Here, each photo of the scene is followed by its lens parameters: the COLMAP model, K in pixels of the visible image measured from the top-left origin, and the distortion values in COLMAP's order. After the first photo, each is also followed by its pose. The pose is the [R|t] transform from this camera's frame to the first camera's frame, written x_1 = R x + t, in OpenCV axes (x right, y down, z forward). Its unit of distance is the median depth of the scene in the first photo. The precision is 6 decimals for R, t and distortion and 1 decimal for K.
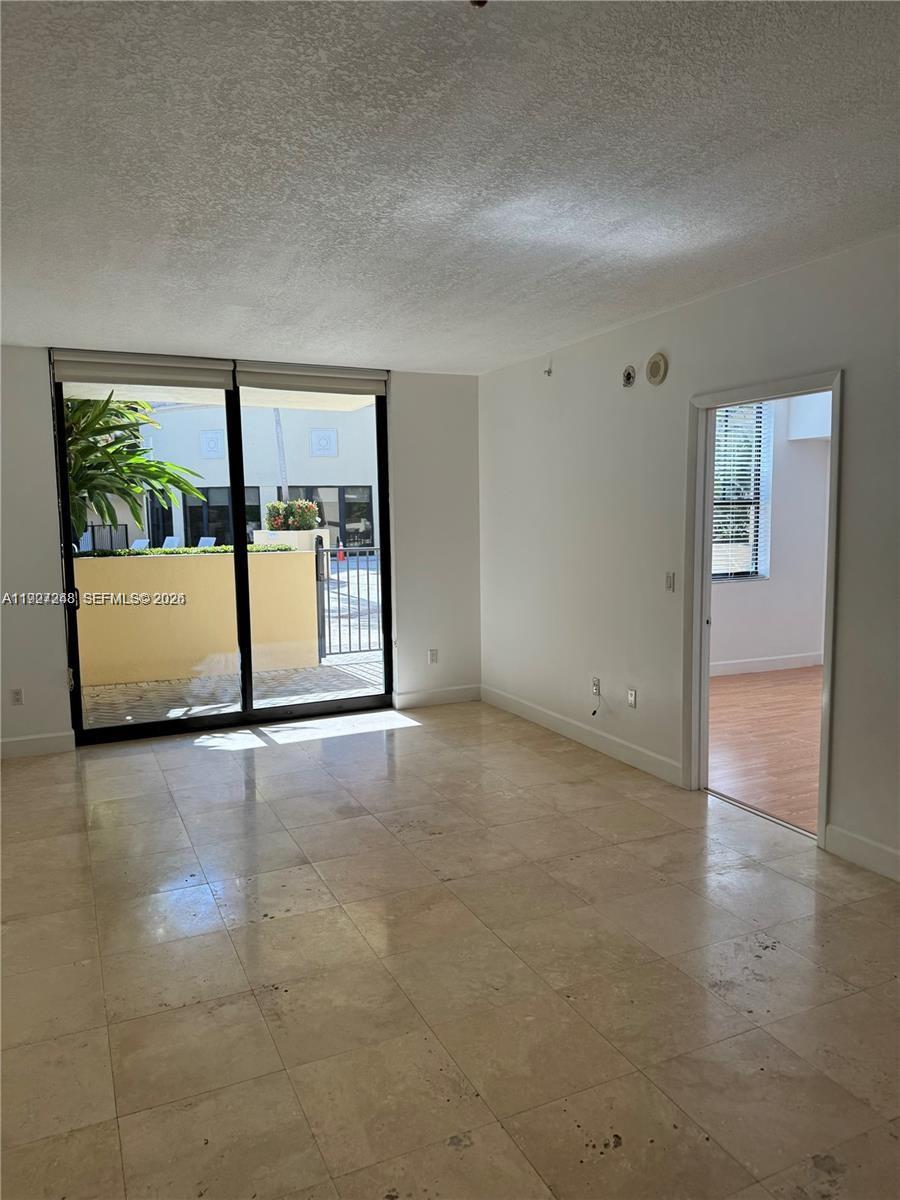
lens RADIAL K [[837.5, 0, 450.0], [0, 837.5, 600.0], [0, 0, 1]] dist [0.046907, -0.001896]
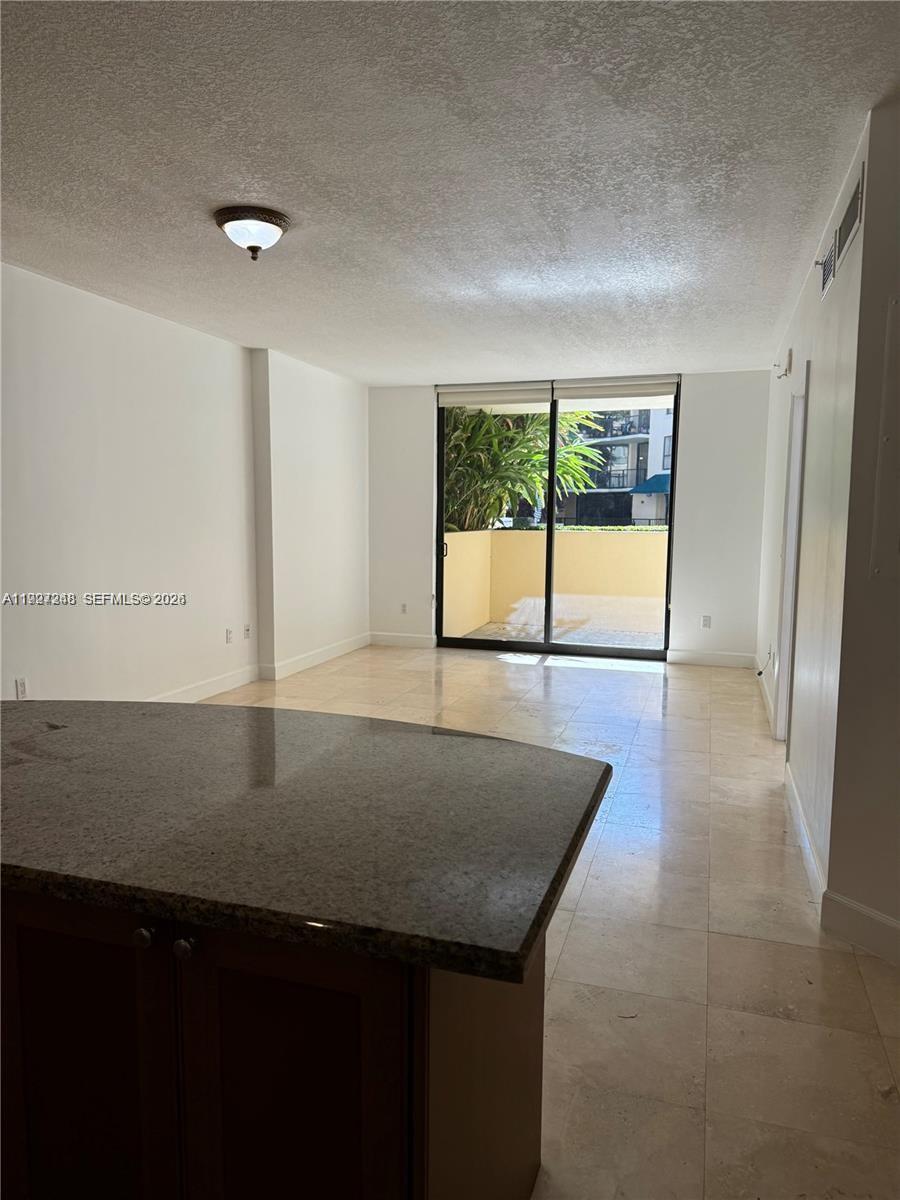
lens RADIAL K [[837.5, 0, 450.0], [0, 837.5, 600.0], [0, 0, 1]] dist [0.046907, -0.001896]
pose [[0.736832, 0.093616, -0.669563, 0.492222], [-0.092876, 0.994993, 0.036910, 0.027931], [0.669666, 0.034990, 0.741837, -0.085347]]
